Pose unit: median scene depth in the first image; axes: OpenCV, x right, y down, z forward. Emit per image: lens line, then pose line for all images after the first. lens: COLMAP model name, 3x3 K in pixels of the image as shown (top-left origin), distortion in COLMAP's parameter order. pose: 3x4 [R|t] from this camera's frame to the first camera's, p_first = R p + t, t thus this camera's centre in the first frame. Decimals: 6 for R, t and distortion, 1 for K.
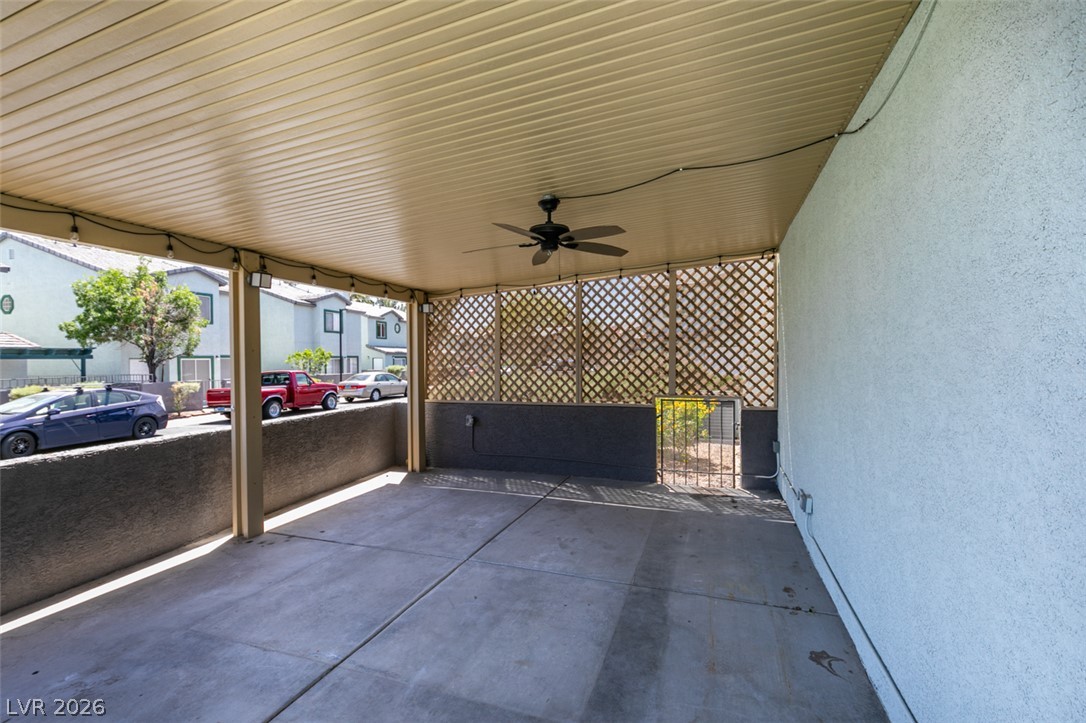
lens RADIAL K [[492.0, 0, 541.9], [0, 492.0, 357.5], [0, 0, 1]] dist [0.000903, 0.000449]
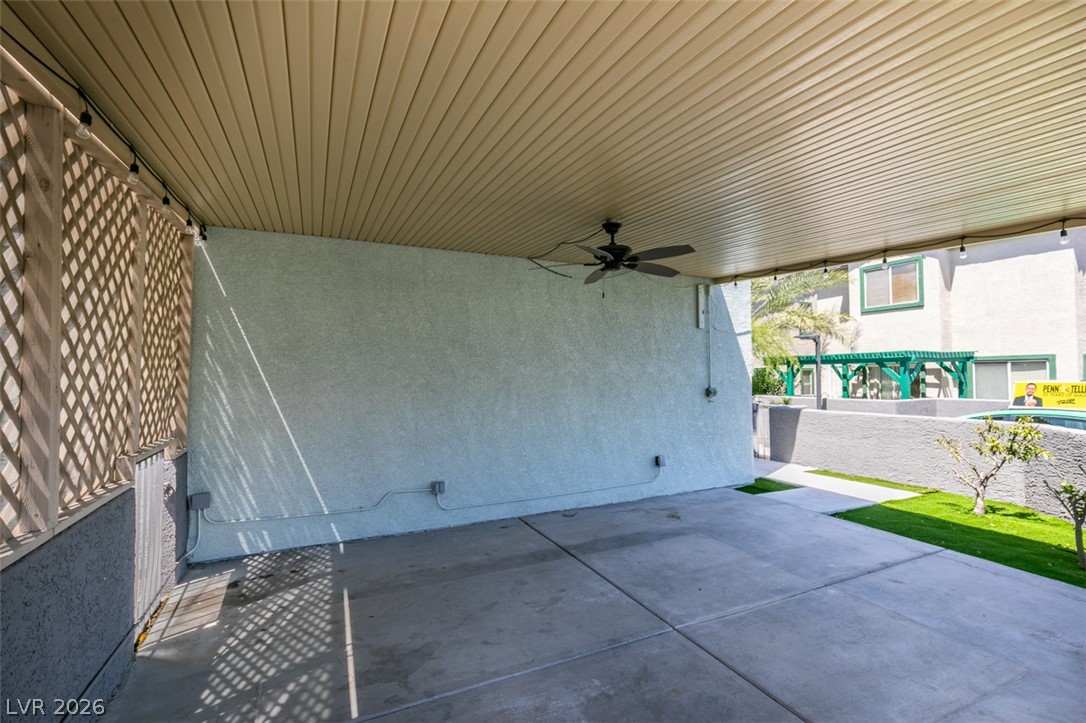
lens RADIAL K [[485.4, 0, 540.4], [0, 485.4, 363.9], [0, 0, 1]] dist [0.001735, -0.000463]
pose [[-0.706625, 0.031009, 0.706909, -0.497918], [0.013303, 0.999445, -0.030544, 0.013613], [-0.707464, -0.012179, -0.706645, 1.518537]]
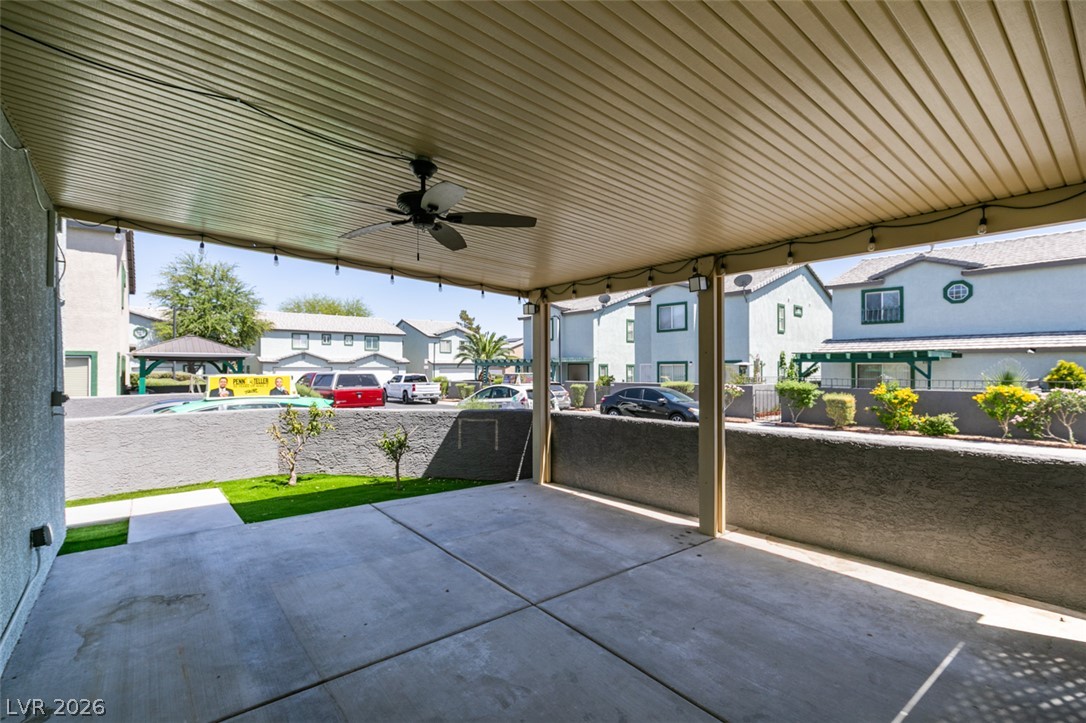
lens RADIAL K [[492.0, 0, 541.9], [0, 492.0, 357.5], [0, 0, 1]] dist [0.000903, 0.000449]
pose [[-0.522644, -0.006179, -0.852529, 0.492044], [0.007175, 0.999906, -0.011646, 0.003876], [0.852521, -0.012204, -0.522551, 1.299226]]
